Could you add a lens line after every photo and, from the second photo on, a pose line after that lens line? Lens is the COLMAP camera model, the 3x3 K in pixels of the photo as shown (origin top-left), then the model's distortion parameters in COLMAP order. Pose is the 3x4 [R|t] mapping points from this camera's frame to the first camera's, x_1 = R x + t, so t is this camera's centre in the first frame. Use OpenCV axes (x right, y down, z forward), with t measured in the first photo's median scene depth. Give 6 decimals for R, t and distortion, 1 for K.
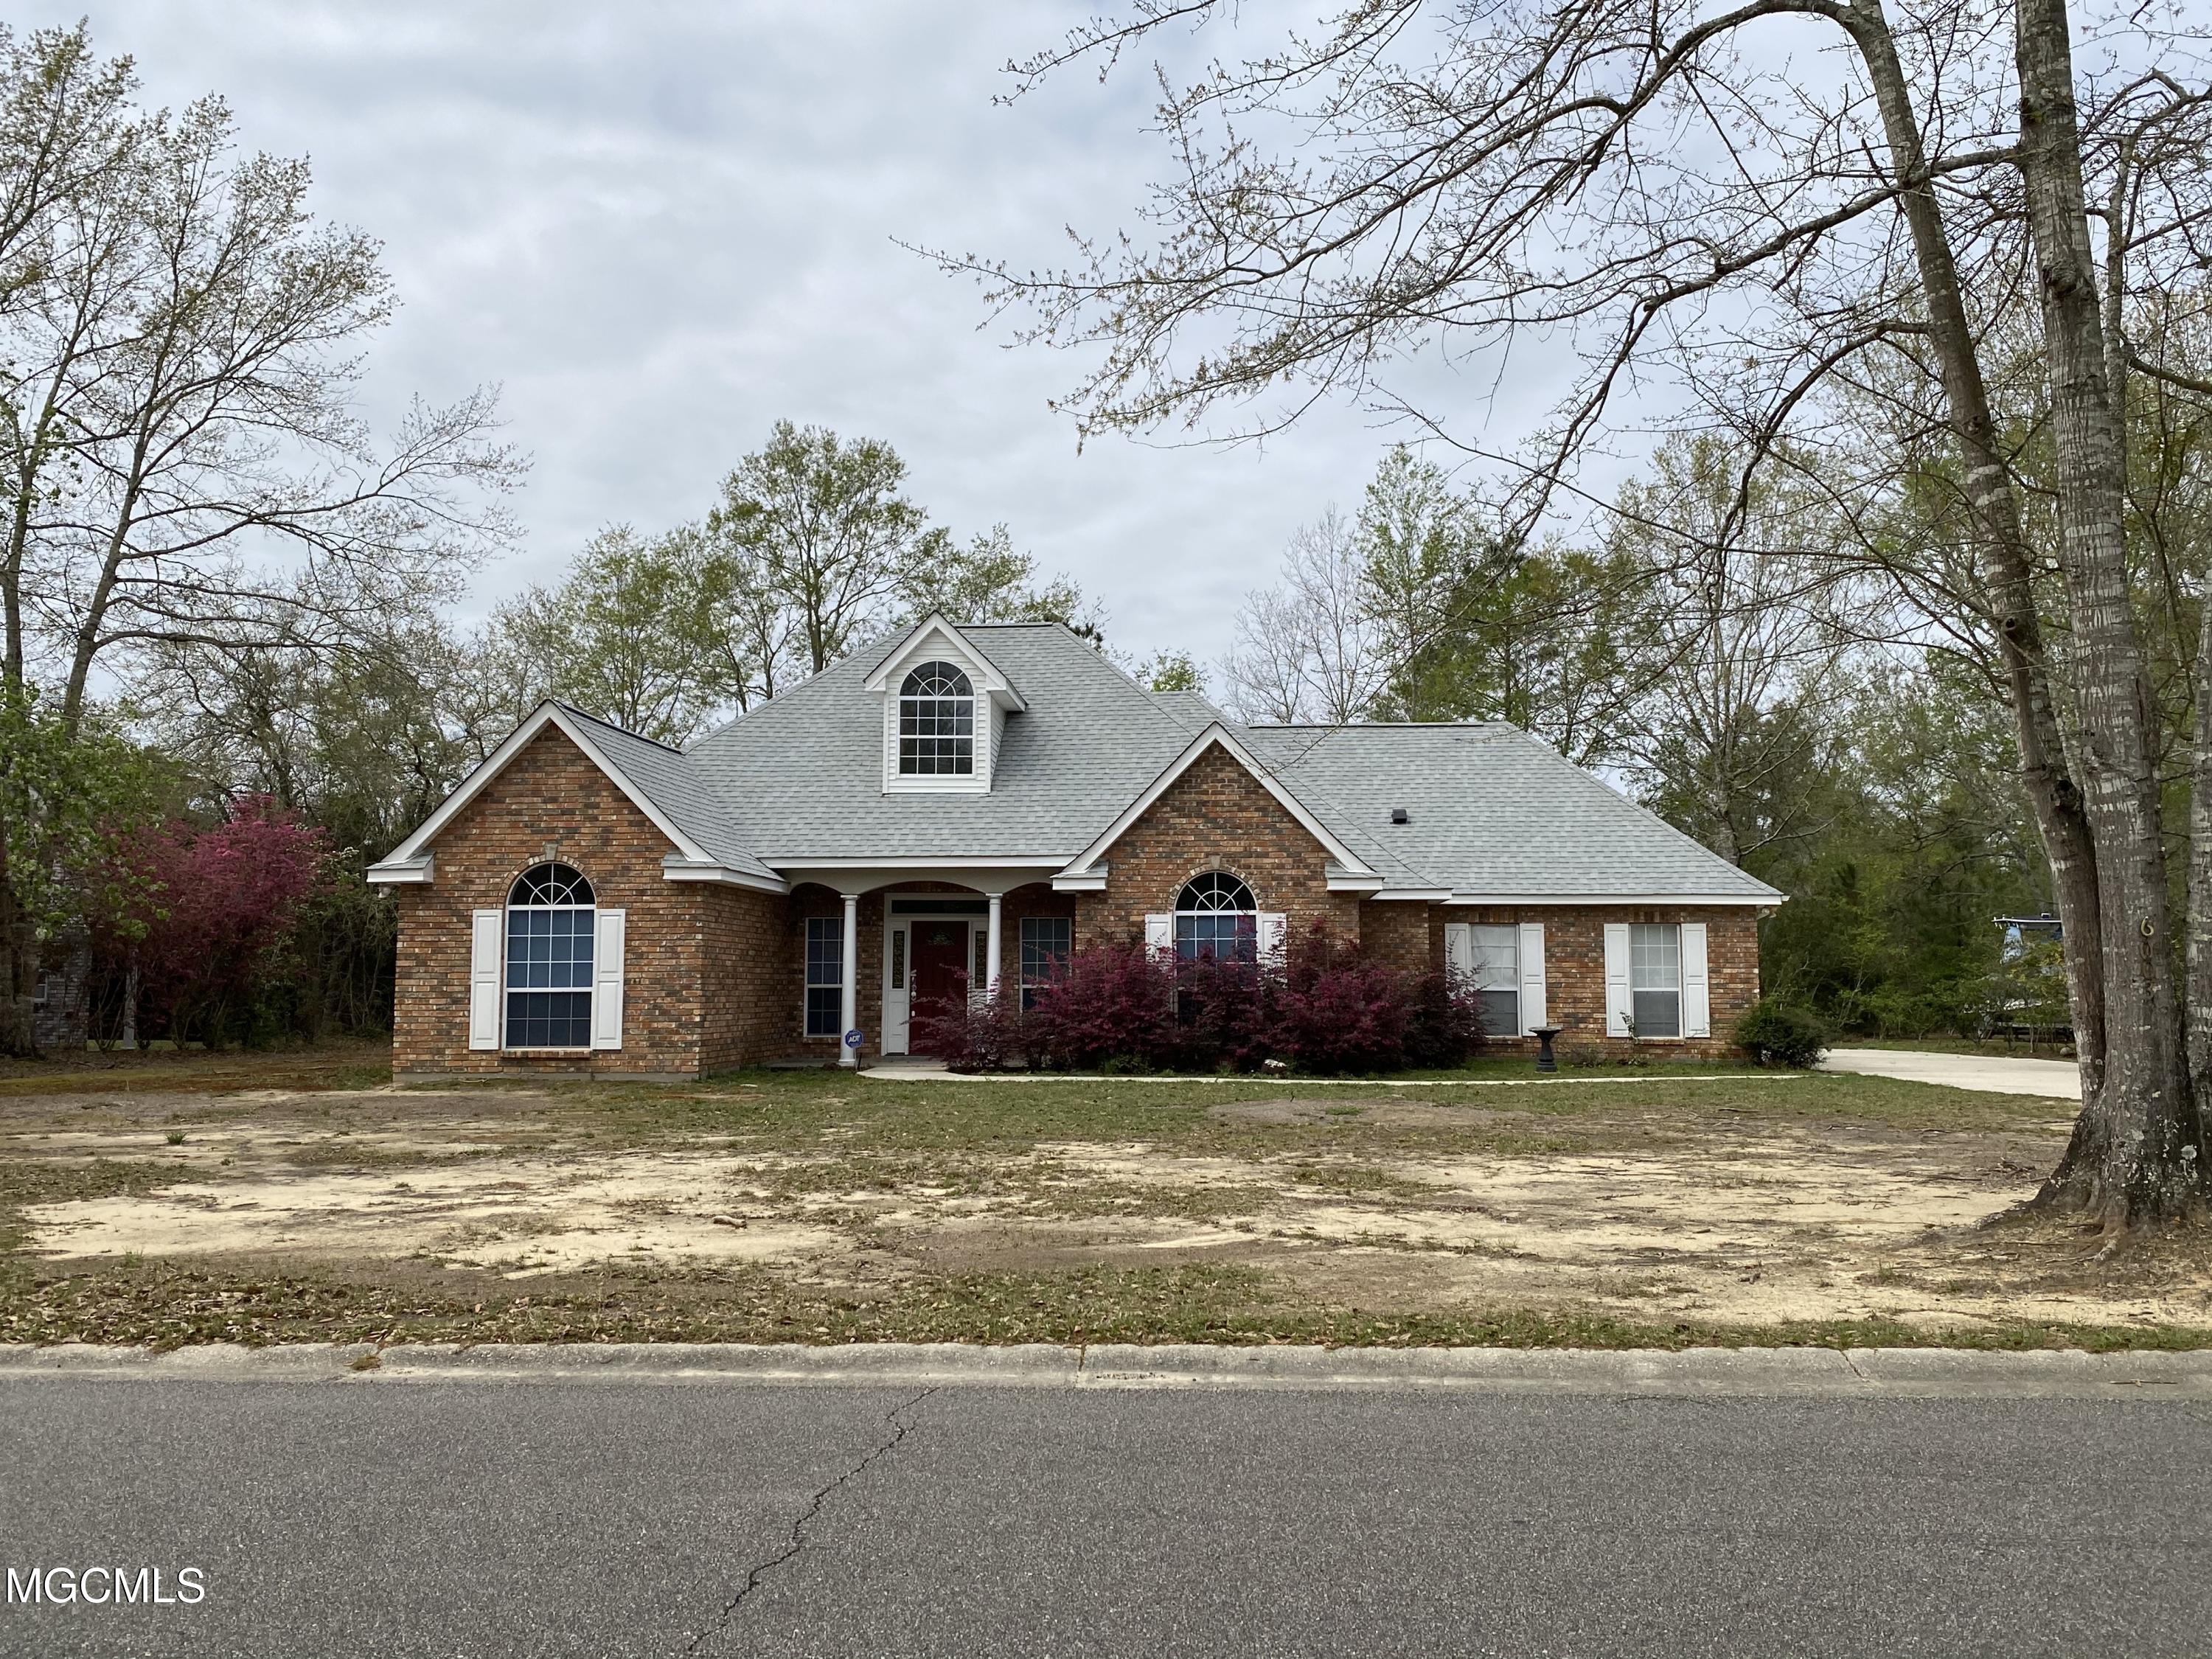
lens RADIAL K [[1863.0, 0, 1105.8], [0, 1863.0, 825.3], [0, 0, 1]] dist [0.063916, -0.000260]
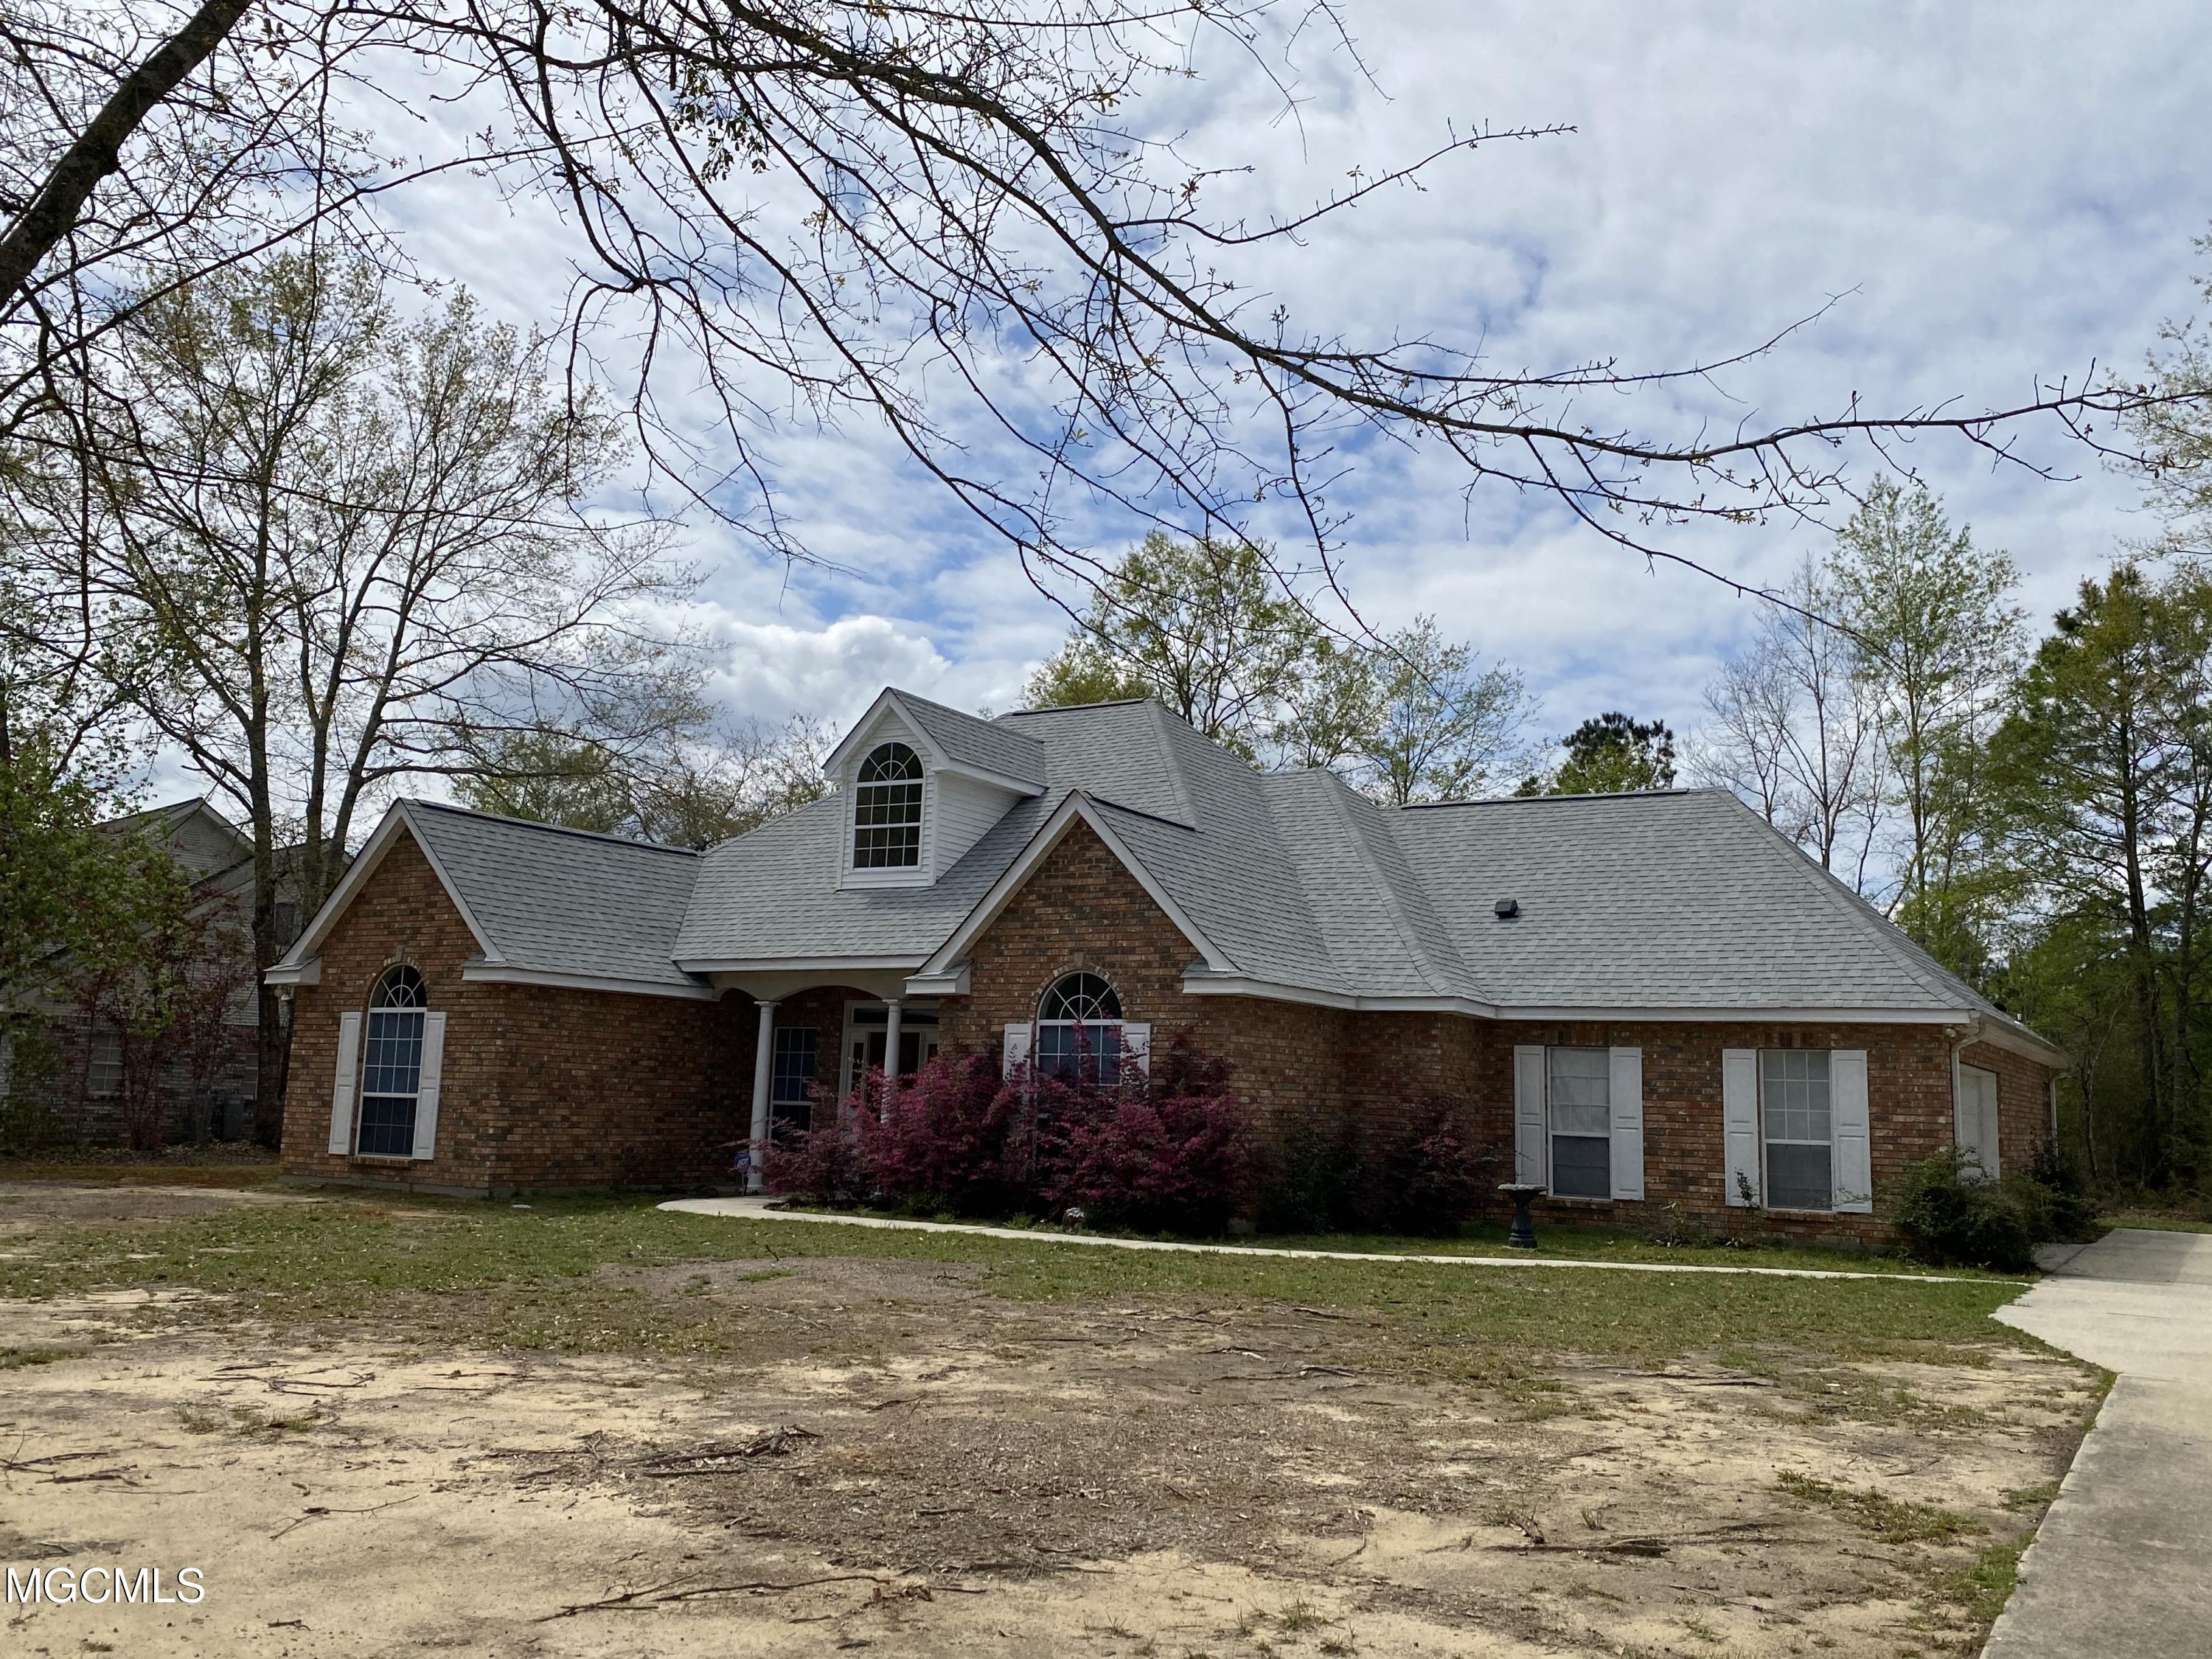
lens RADIAL K [[1869.9, 0, 1107.8], [0, 1869.9, 830.7], [0, 0, 1]] dist [0.045849, -0.006434]
pose [[0.895944, -0.038189, -0.442523, 0.421340], [0.006069, 0.997257, -0.073774, 0.022815], [0.444126, 0.063411, 0.893717, 0.257706]]
